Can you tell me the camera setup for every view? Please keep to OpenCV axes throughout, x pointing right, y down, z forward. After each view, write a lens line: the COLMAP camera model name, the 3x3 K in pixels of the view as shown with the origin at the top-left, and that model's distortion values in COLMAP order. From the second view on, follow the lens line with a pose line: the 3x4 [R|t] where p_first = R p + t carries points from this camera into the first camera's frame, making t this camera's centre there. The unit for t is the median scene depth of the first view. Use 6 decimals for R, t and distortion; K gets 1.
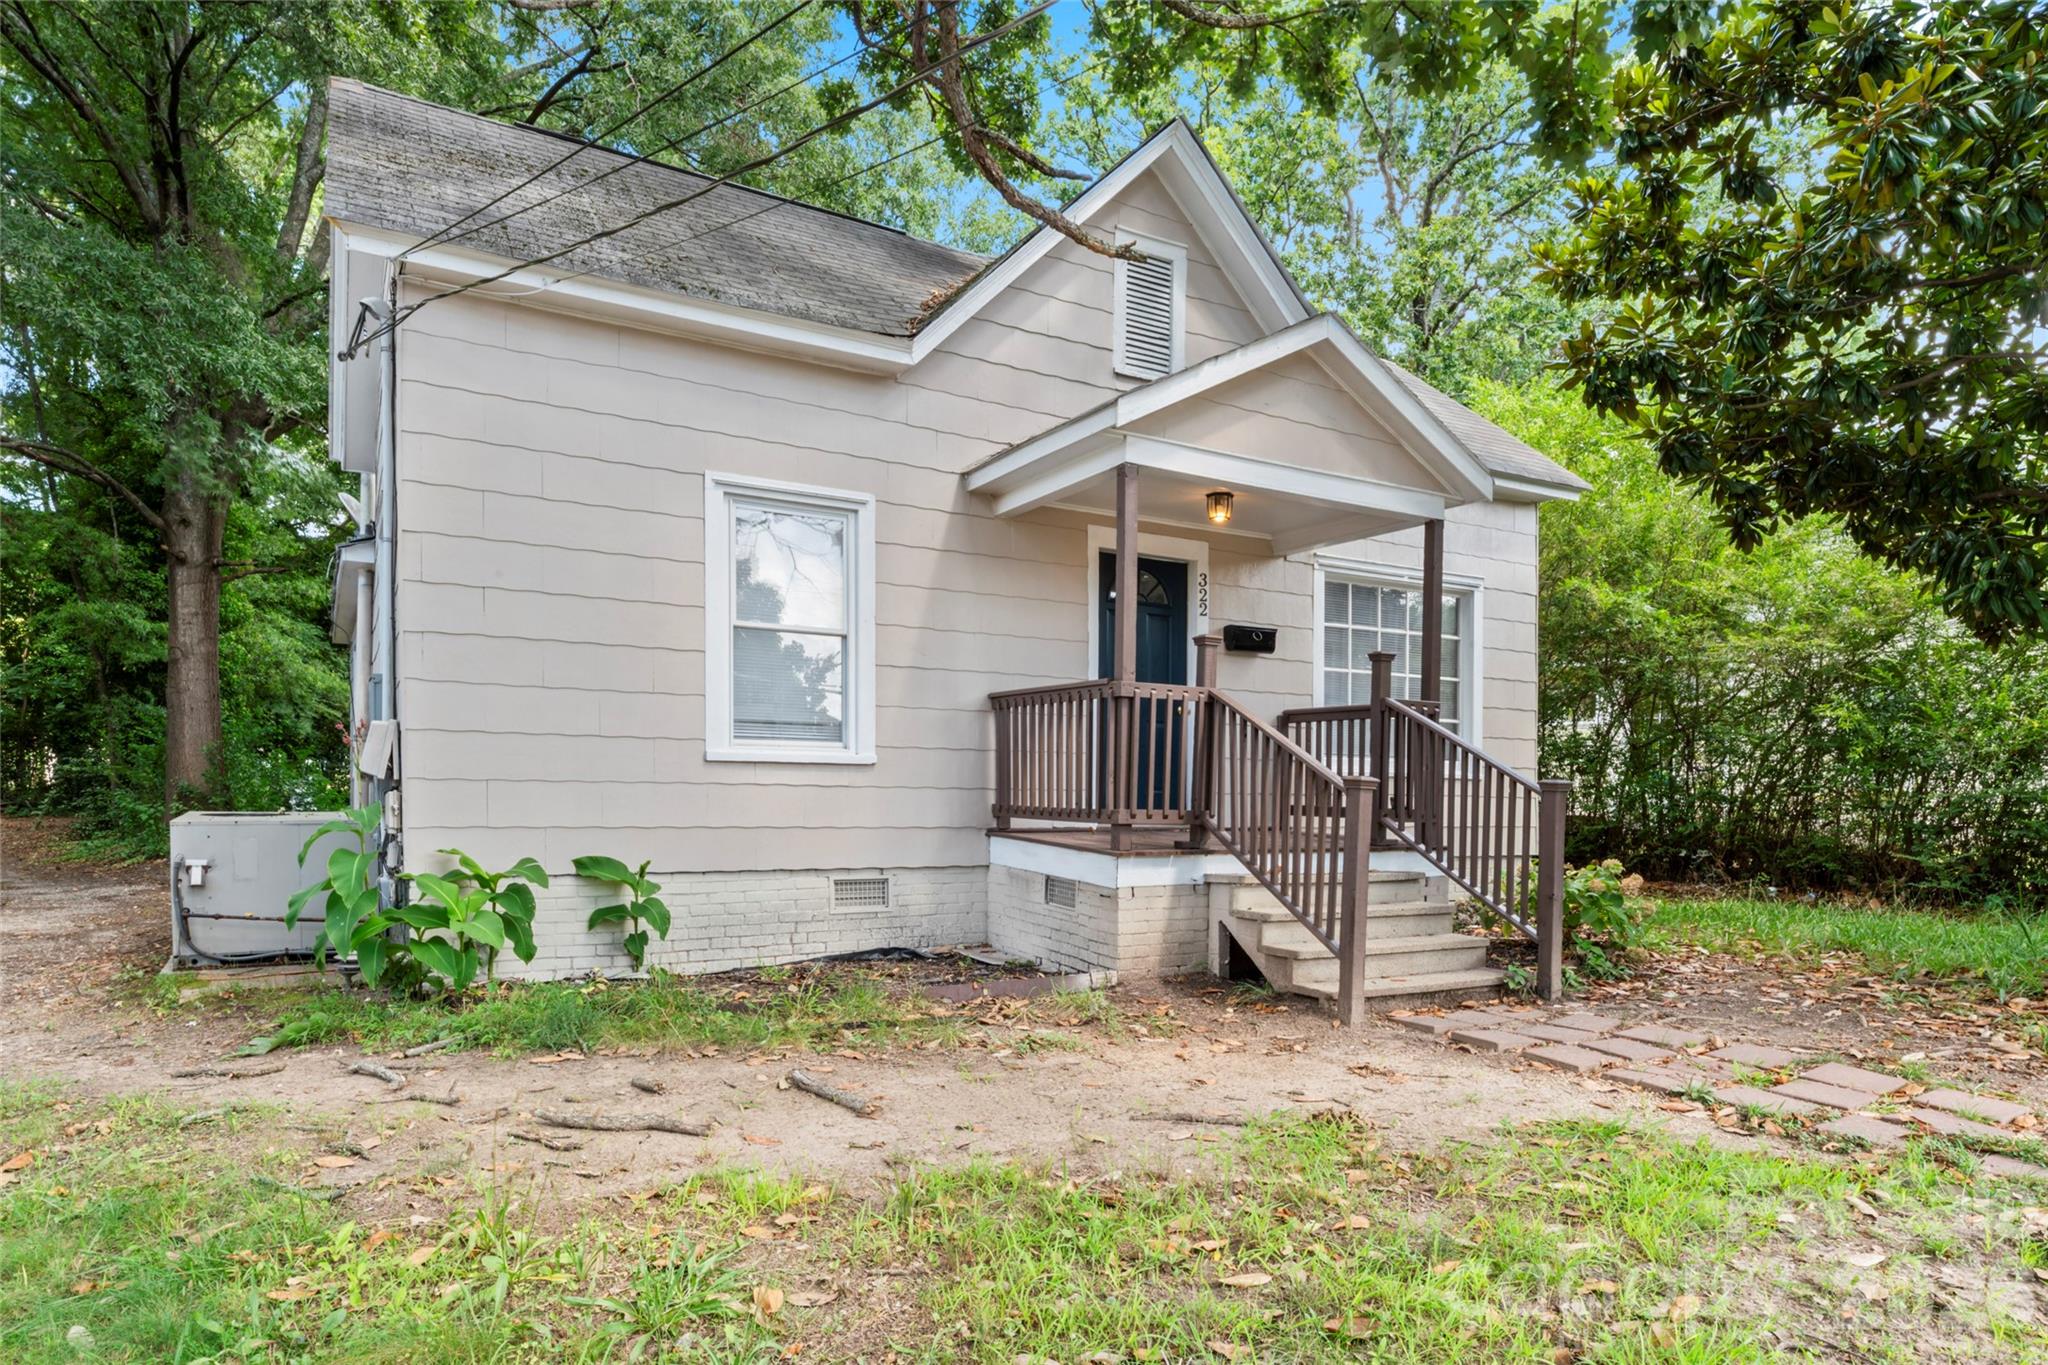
lens RADIAL K [[1149.5, 0, 1024.6], [0, 1149.5, 800.6], [0, 0, 1]] dist [0.000763, 0.000027]
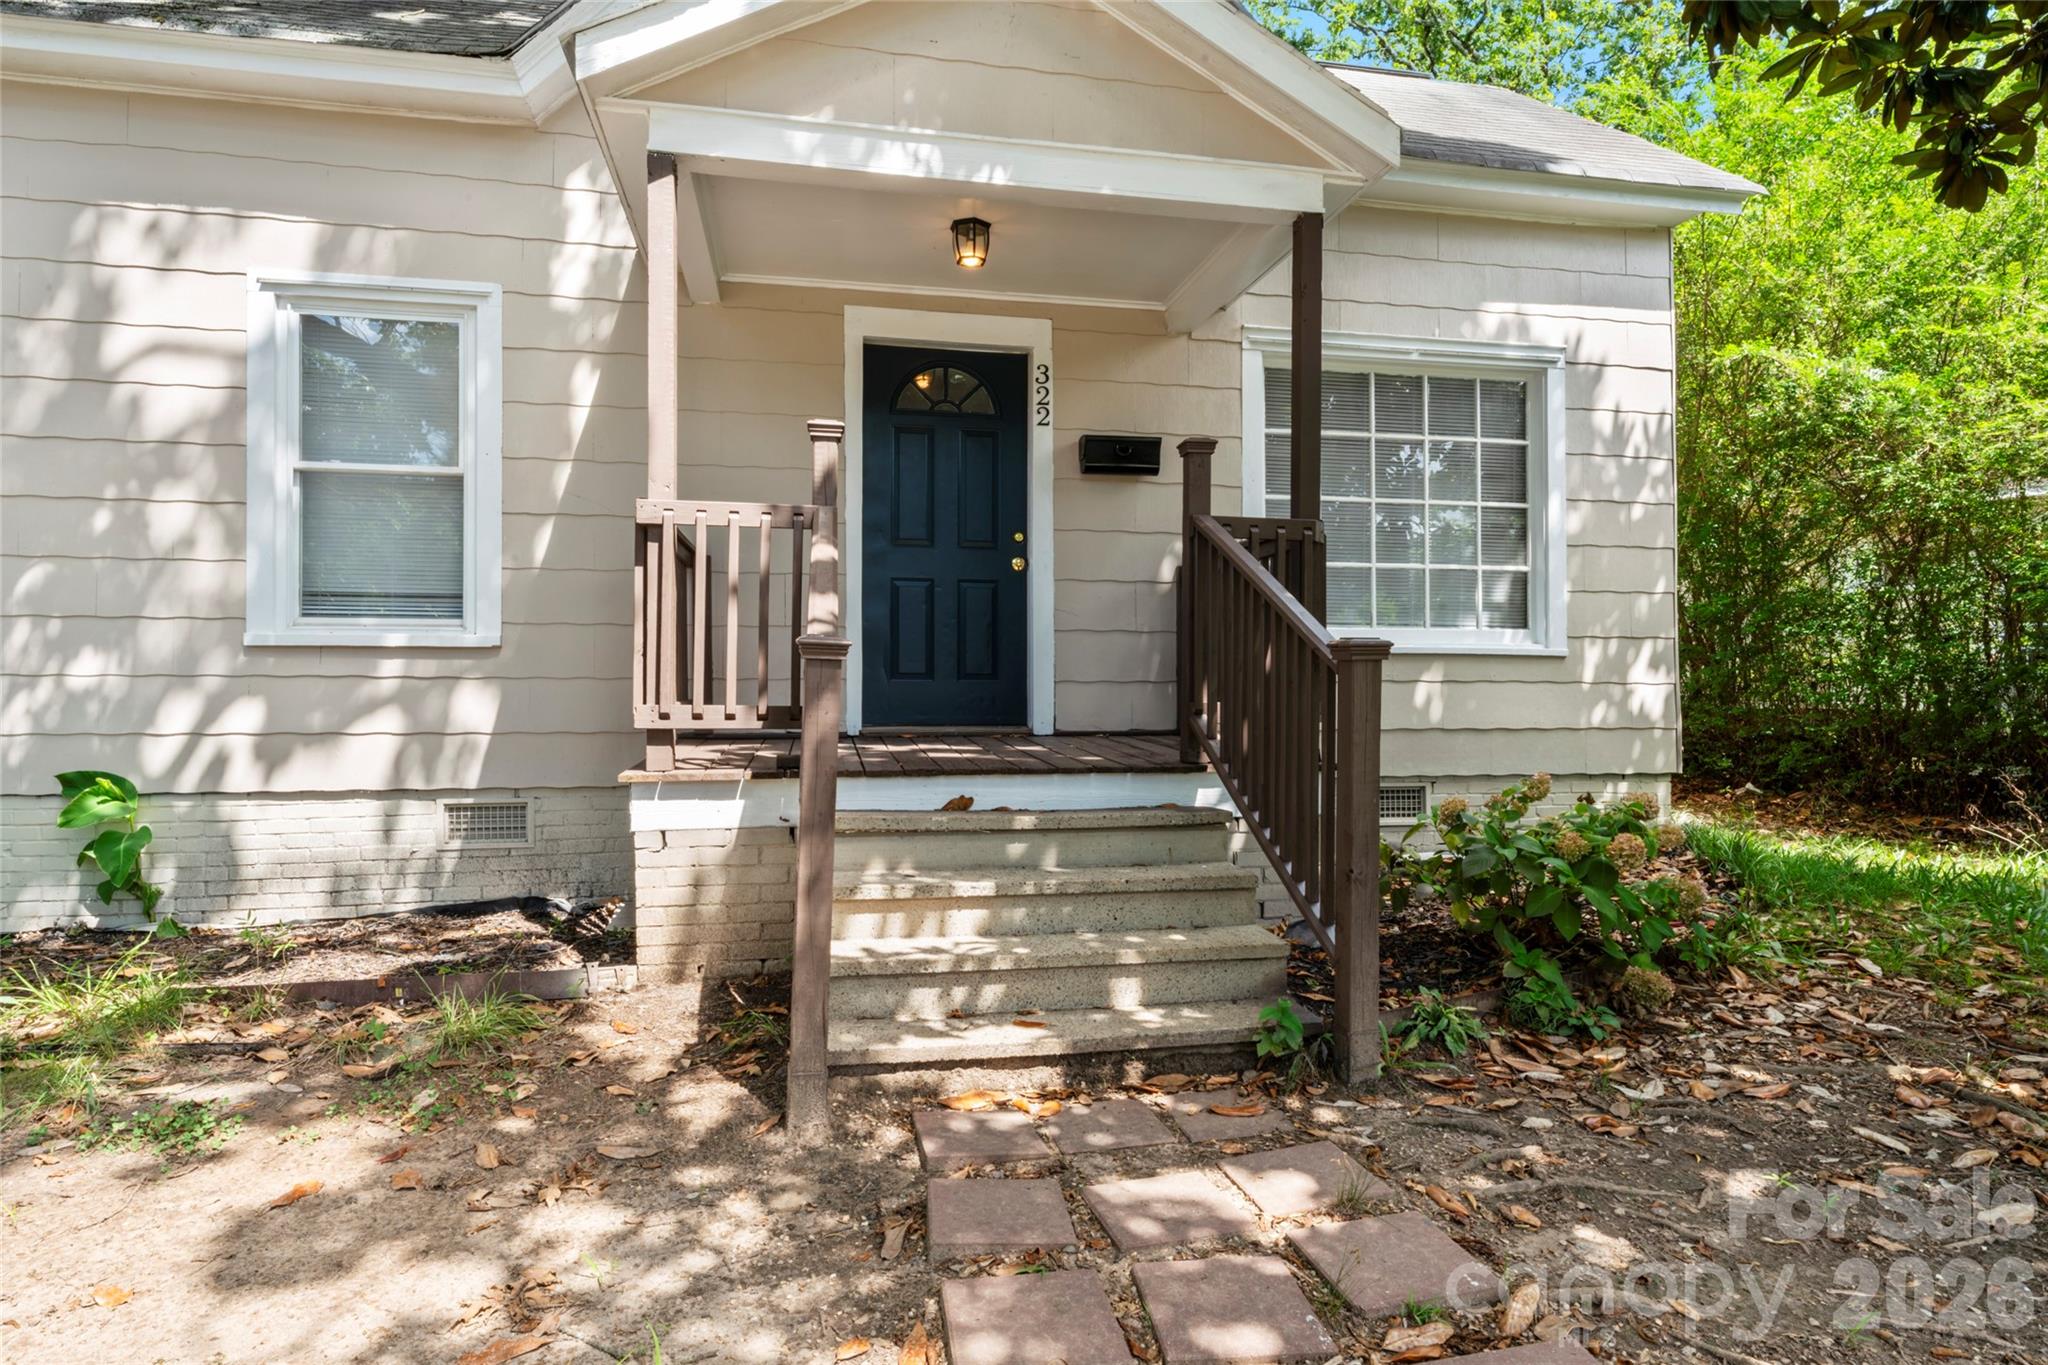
lens RADIAL K [[1095.8, 0, 1023.3], [0, 1095.8, 682.8], [0, 0, 1]] dist [-0.000664, 0.000418]
pose [[0.952136, -0.015393, -0.305288, 0.399495], [0.009647, 0.999747, -0.020321, 0.008796], [0.305524, 0.016404, 0.952043, 0.431170]]
